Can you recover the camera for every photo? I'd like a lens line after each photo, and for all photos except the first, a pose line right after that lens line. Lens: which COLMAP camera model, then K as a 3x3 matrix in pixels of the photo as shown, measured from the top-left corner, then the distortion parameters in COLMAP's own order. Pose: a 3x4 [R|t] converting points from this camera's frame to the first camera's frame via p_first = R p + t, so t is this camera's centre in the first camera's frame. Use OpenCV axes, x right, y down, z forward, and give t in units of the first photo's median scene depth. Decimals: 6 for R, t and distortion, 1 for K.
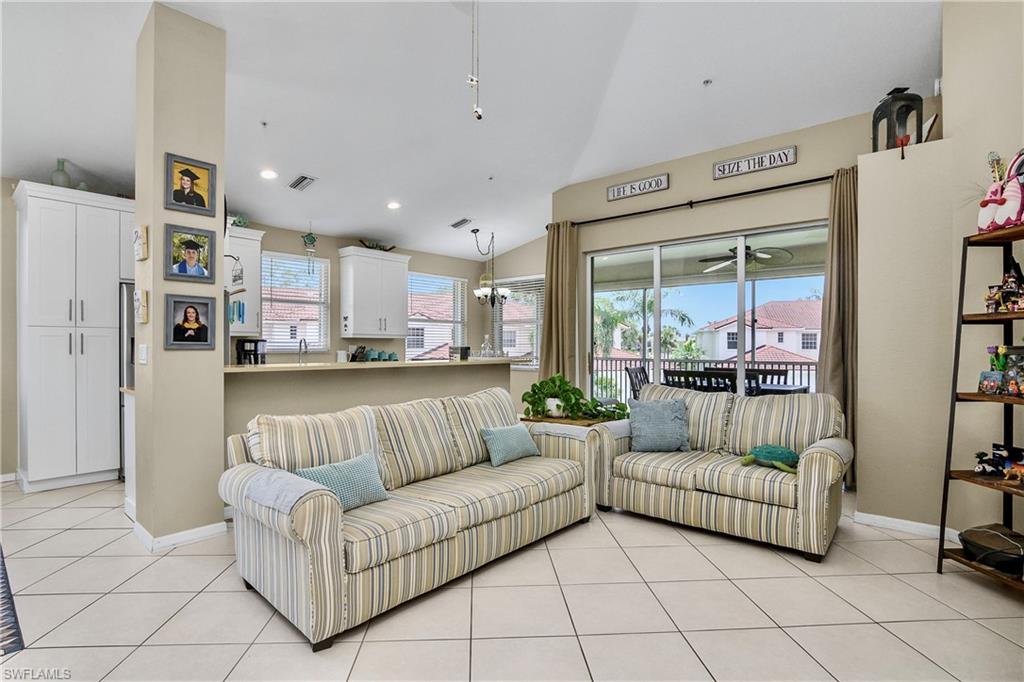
lens RADIAL K [[503.0, 0, 520.0], [0, 503.0, 346.0], [0, 0, 1]] dist [-0.003022, 0.001208]
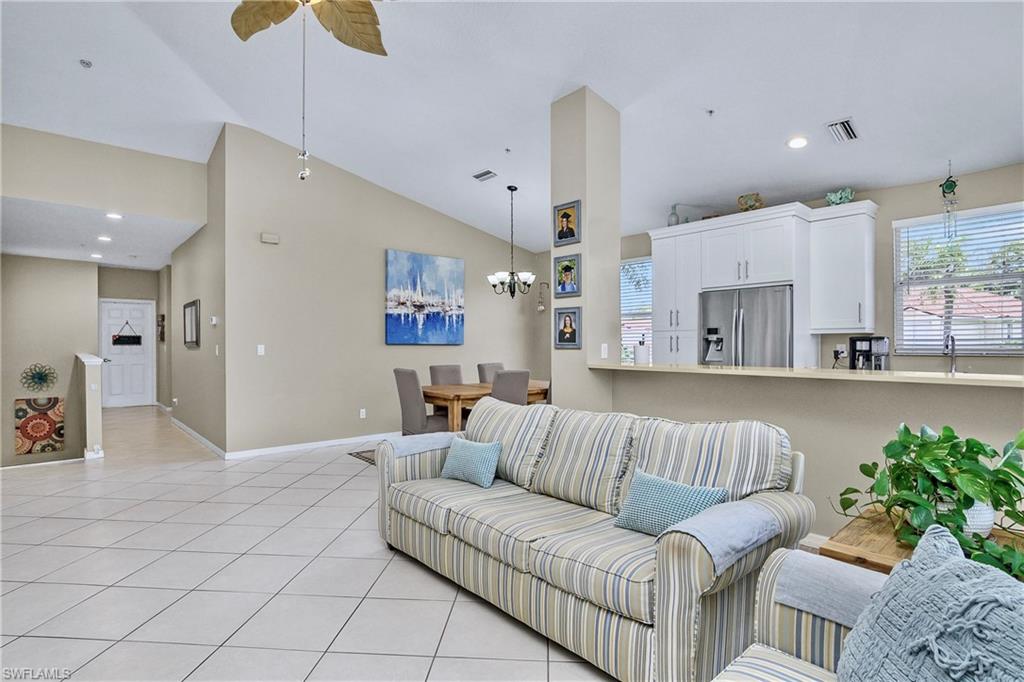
lens RADIAL K [[503.0, 0, 493.5], [0, 503.0, 351.7], [0, 0, 1]] dist [-0.003022, 0.001208]
pose [[-0.113240, 0.015723, -0.993443, 0.671470], [0.001321, 0.999876, 0.015674, -0.005373], [0.993567, 0.000462, -0.113247, 0.947977]]
